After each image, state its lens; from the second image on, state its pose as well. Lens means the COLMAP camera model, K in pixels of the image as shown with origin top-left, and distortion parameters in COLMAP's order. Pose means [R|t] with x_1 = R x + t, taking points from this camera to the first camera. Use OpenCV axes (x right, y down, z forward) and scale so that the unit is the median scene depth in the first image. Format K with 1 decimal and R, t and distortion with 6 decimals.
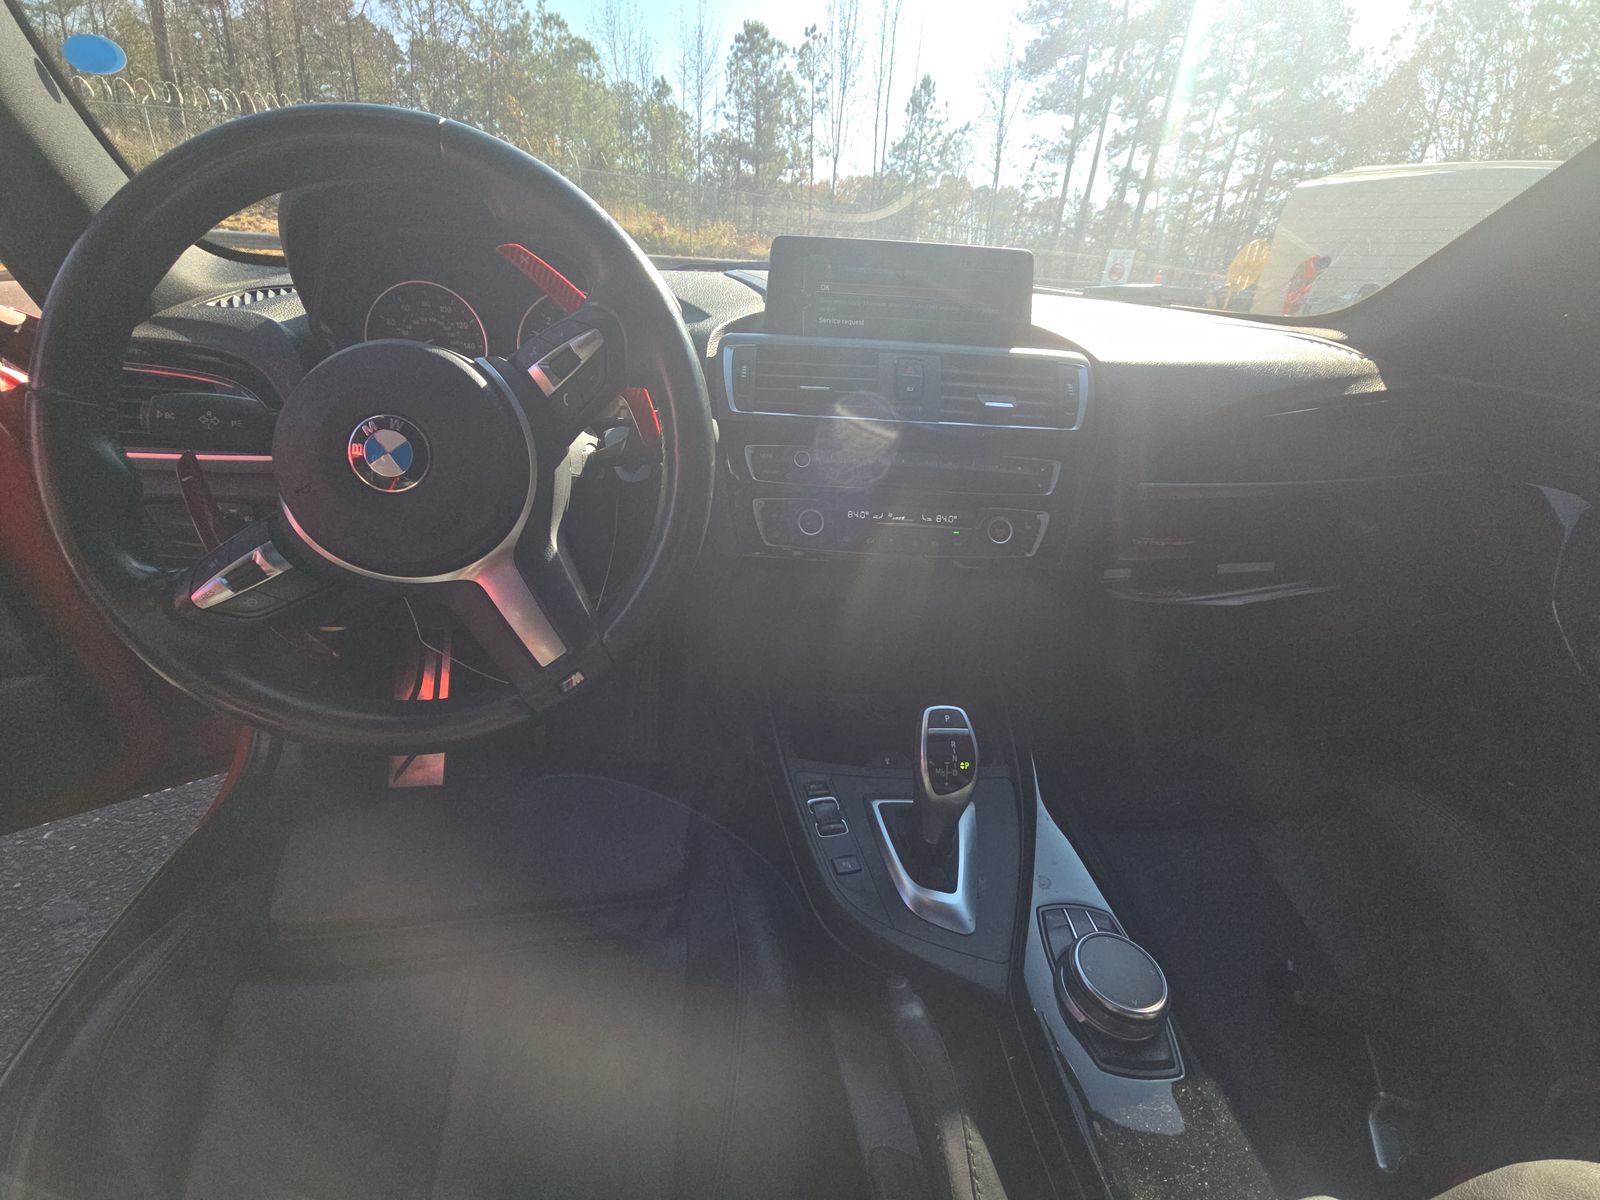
lens RADIAL K [[640.7, 0, 800.0], [0, 640.7, 600.0], [0, 0, 1]] dist [-0.000120, 0.000005]
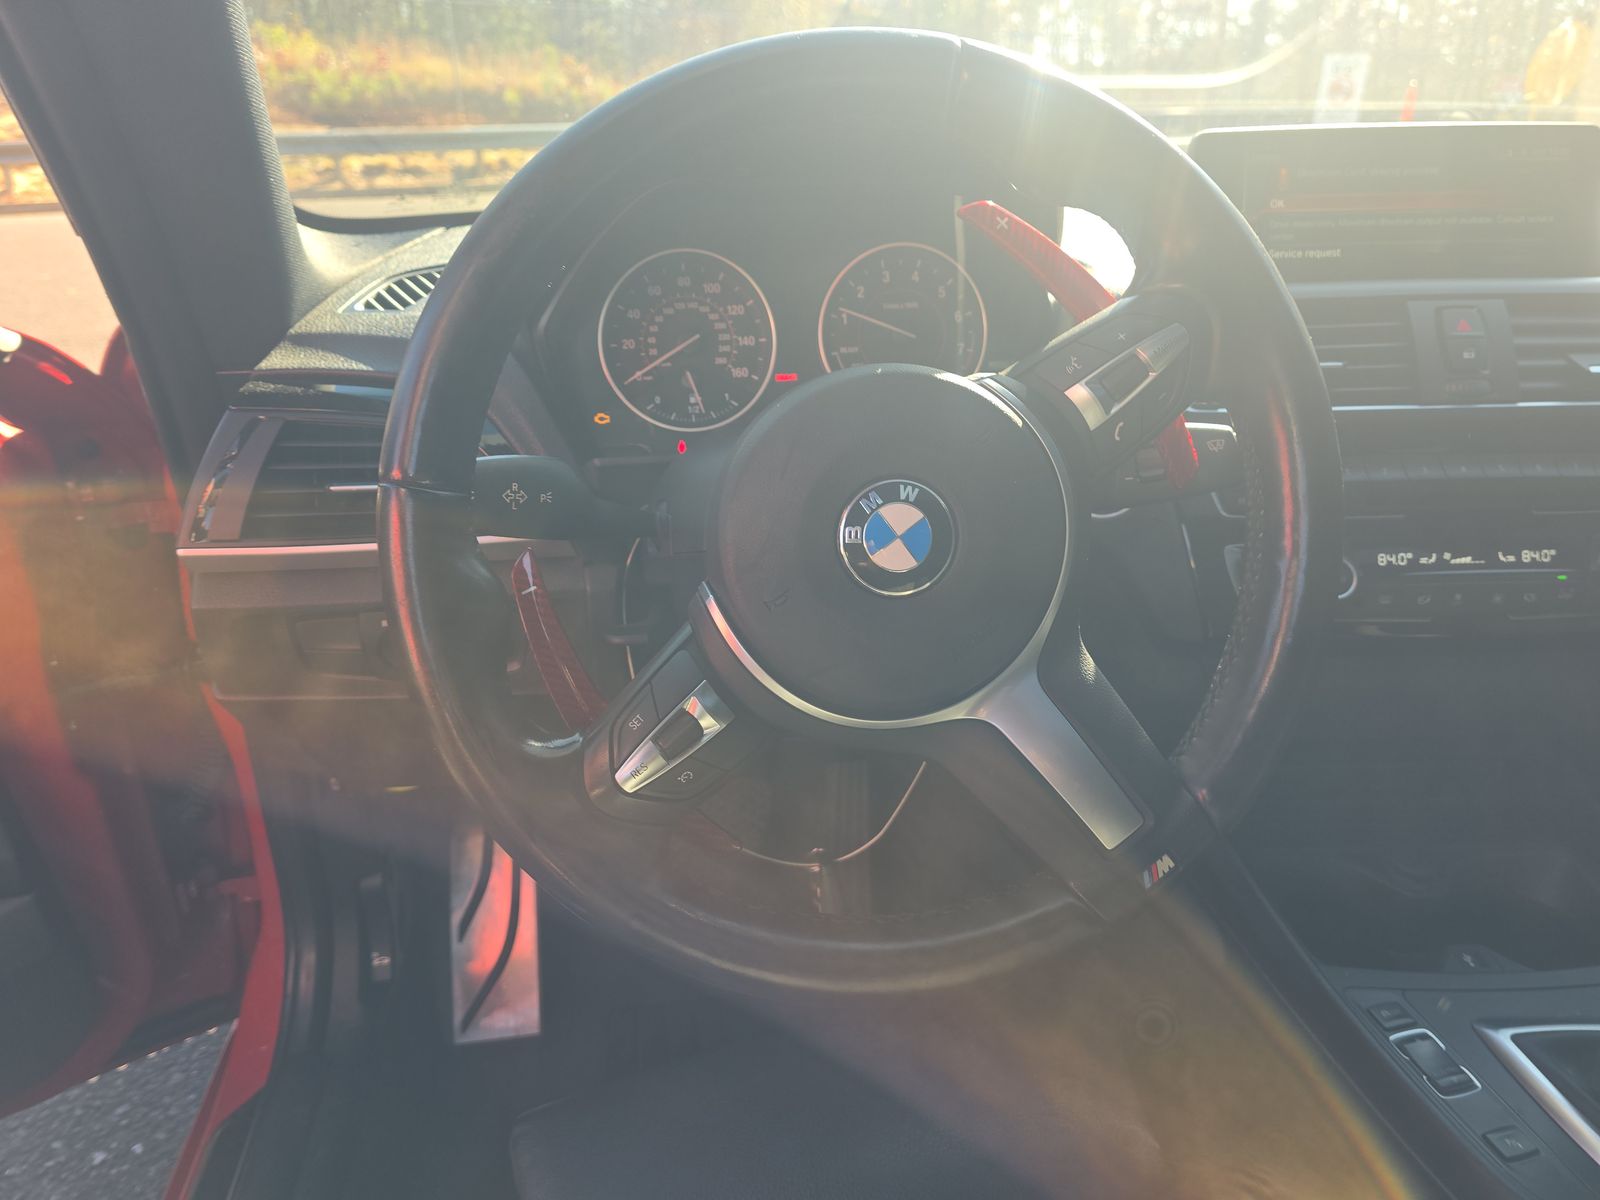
lens RADIAL K [[1065.3, 0, 822.3], [0, 1065.3, 604.0], [0, 0, 1]] dist [0.050332, -0.045249]
pose [[0.997338, -0.067435, -0.027732, -0.465951], [0.065617, 0.995922, -0.061910, -0.065939], [0.031794, 0.059926, 0.997696, -0.060336]]
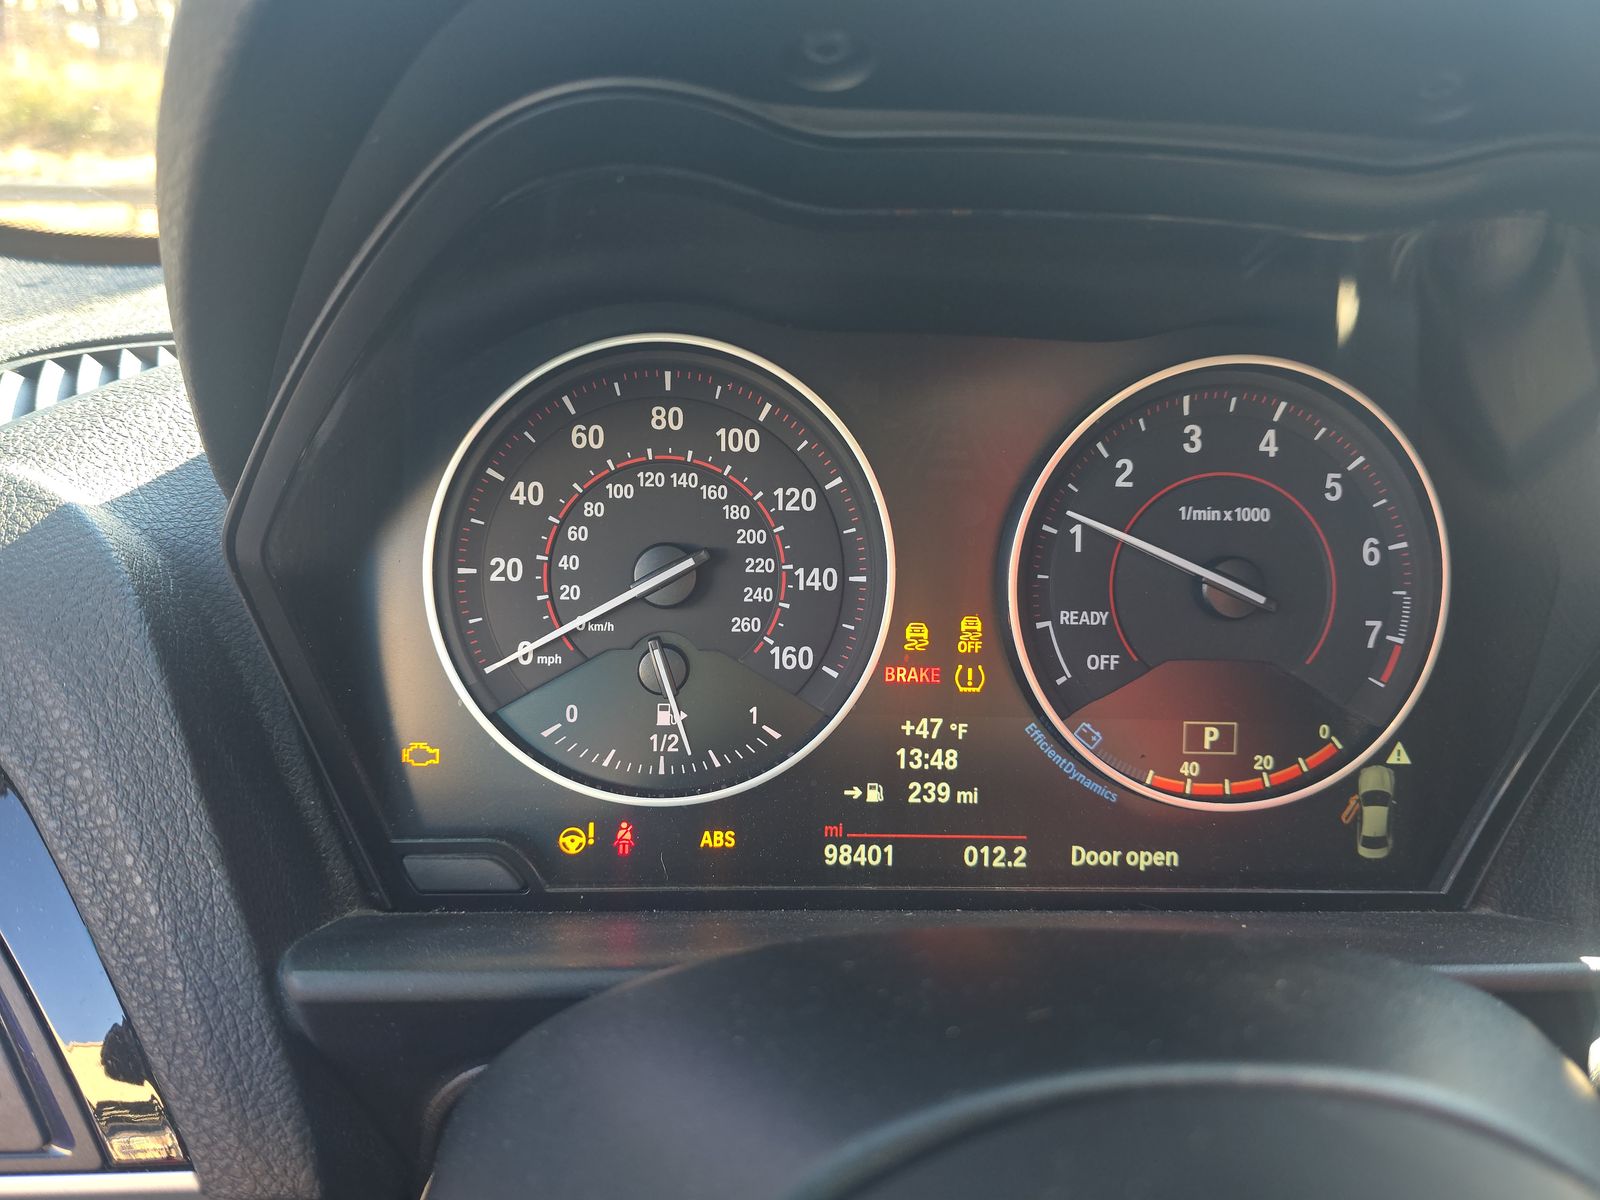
lens RADIAL K [[1073.5, 0, 800.0], [0, 1073.5, 600.0], [0, 0, 1]] dist [0.008397, 0.003818]
pose [[0.995394, 0.012291, -0.095074, -0.526160], [-0.026558, 0.988284, -0.150298, -0.355337], [0.092113, 0.152131, 0.984059, 0.648618]]
